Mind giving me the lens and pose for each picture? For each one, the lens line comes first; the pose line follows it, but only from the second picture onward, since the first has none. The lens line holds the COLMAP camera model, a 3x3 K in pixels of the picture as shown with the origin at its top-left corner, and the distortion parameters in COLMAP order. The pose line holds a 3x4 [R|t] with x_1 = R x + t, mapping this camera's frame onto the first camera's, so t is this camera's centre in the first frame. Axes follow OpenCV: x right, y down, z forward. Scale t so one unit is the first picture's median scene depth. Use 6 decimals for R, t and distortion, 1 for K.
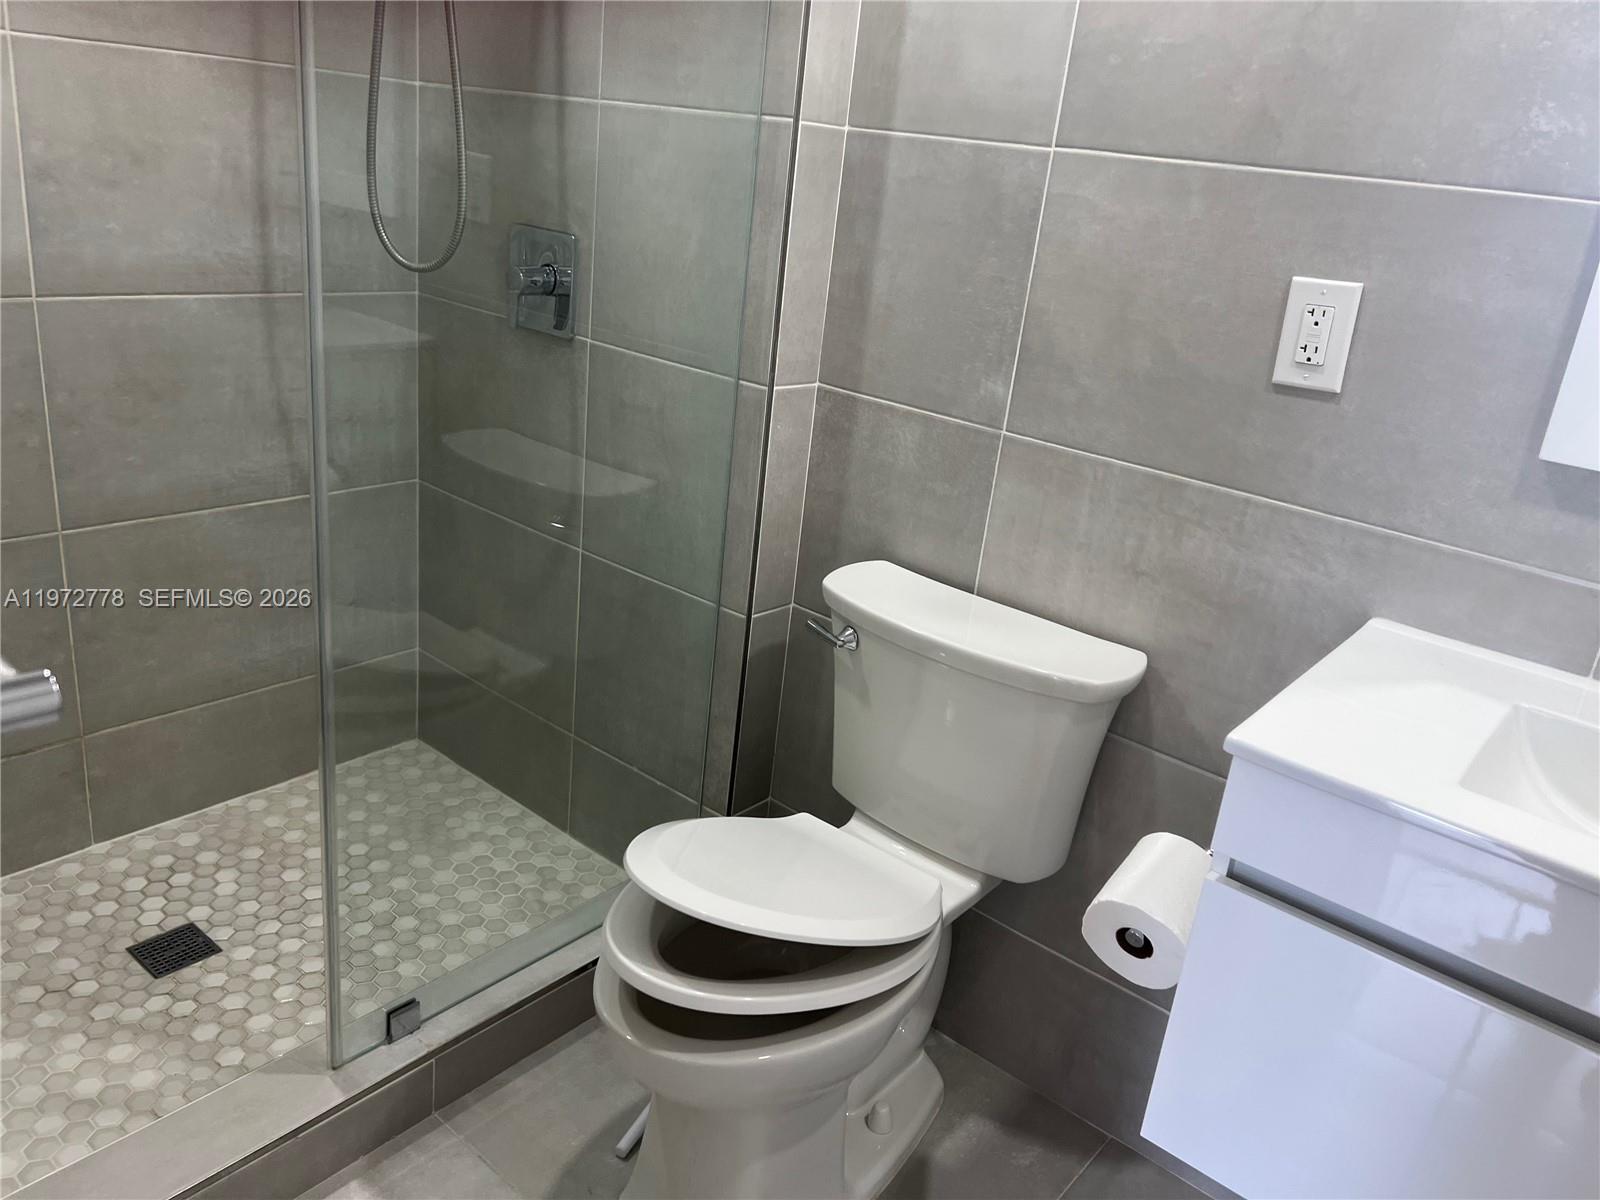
lens RADIAL K [[1199.2, 0, 799.3], [0, 1199.2, 591.7], [0, 0, 1]] dist [0.042897, -0.060111]
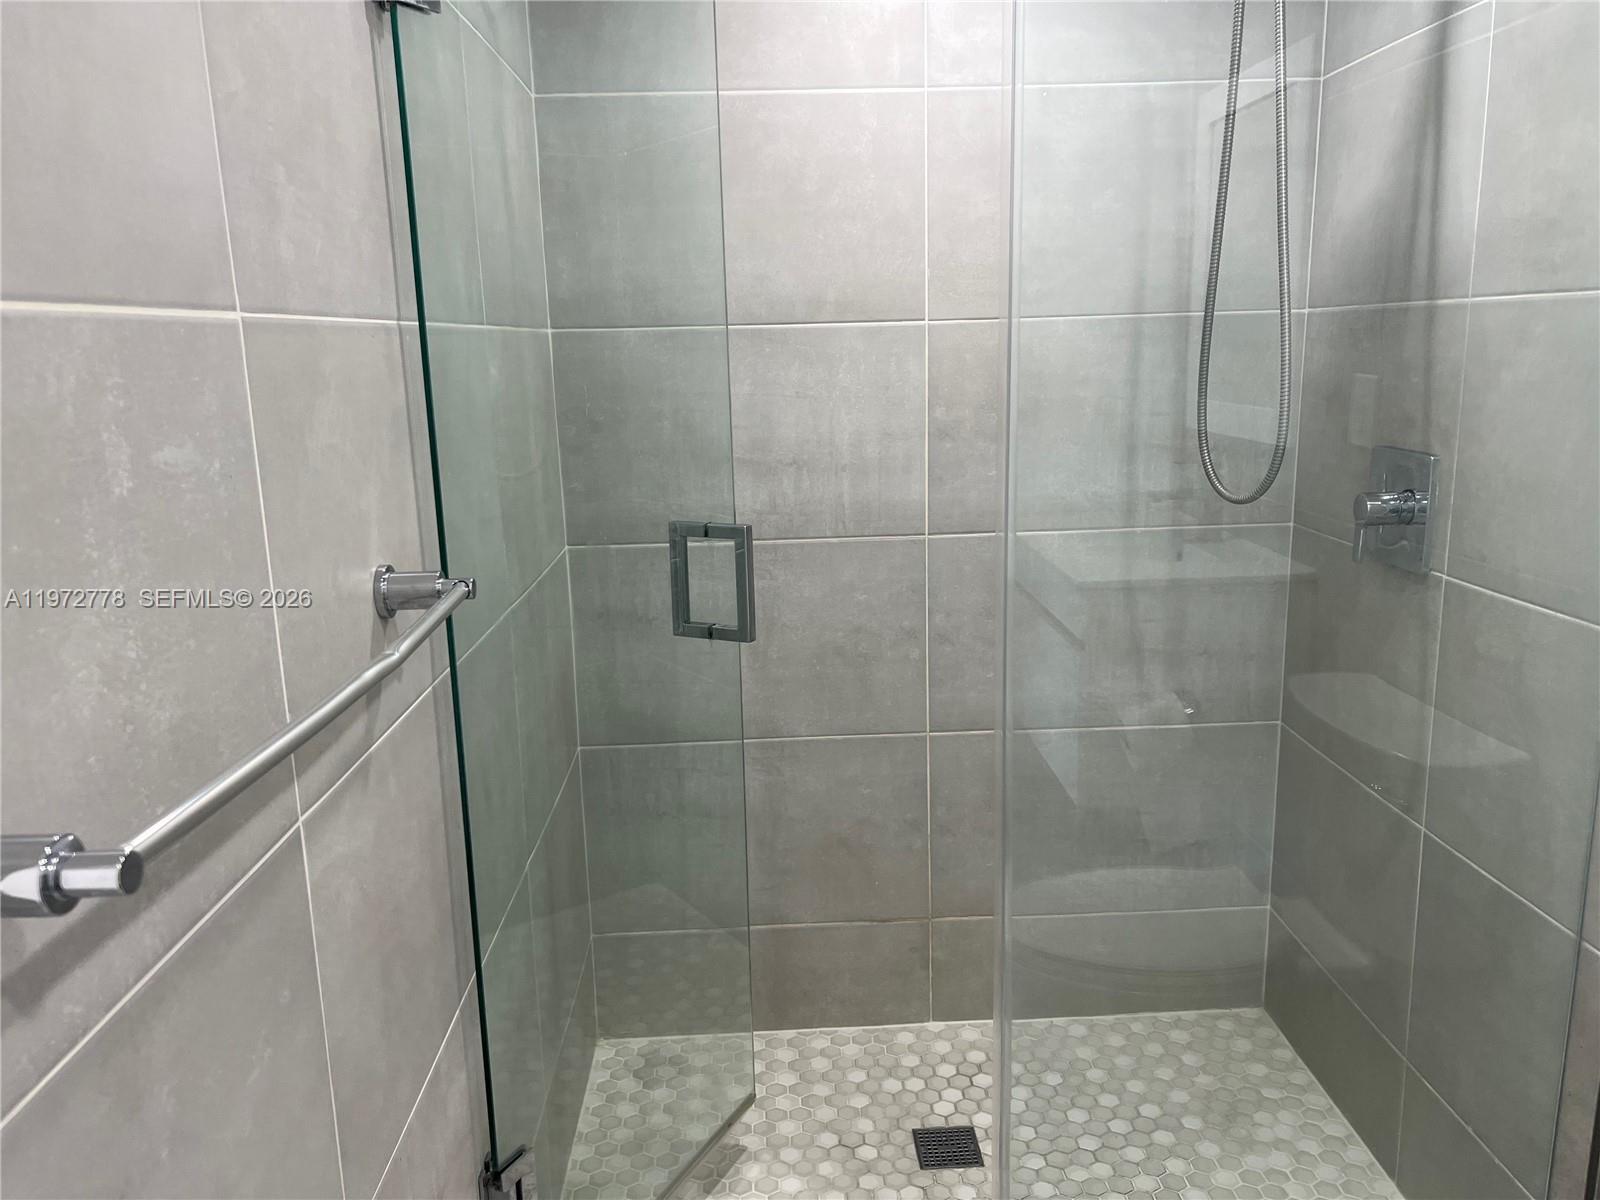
lens RADIAL K [[1199.2, 0, 799.4], [0, 1199.2, 604.8], [0, 0, 1]] dist [0.042897, -0.060111]
pose [[0.664069, 0.033182, -0.746935, 0.160593], [-0.162472, 0.981547, -0.100843, -0.036552], [0.729805, 0.188323, 0.657206, 0.144626]]
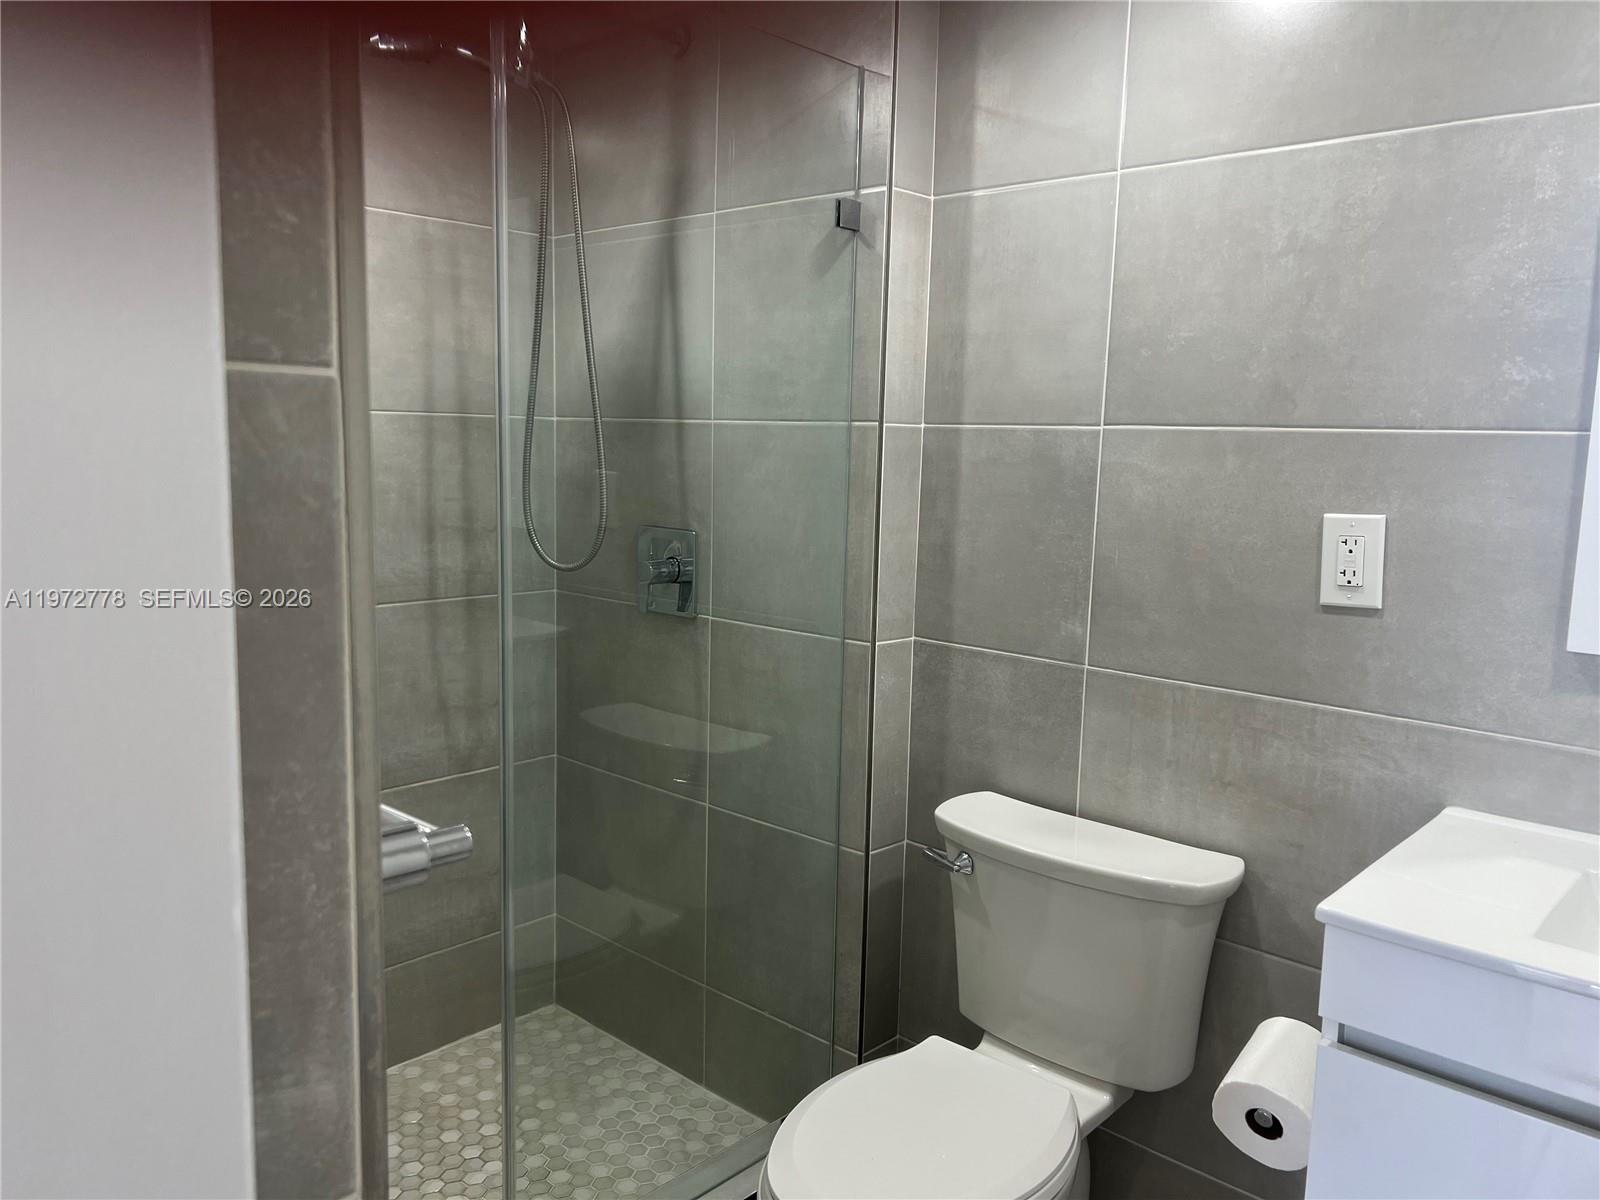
lens RADIAL K [[1199.2, 0, 795.2], [0, 1199.2, 613.1], [0, 0, 1]] dist [0.042897, -0.060111]
pose [[0.995201, -0.073862, -0.064176, -0.022012], [0.058720, 0.975480, -0.212112, 0.035540], [0.078269, 0.207325, 0.975136, -0.112445]]
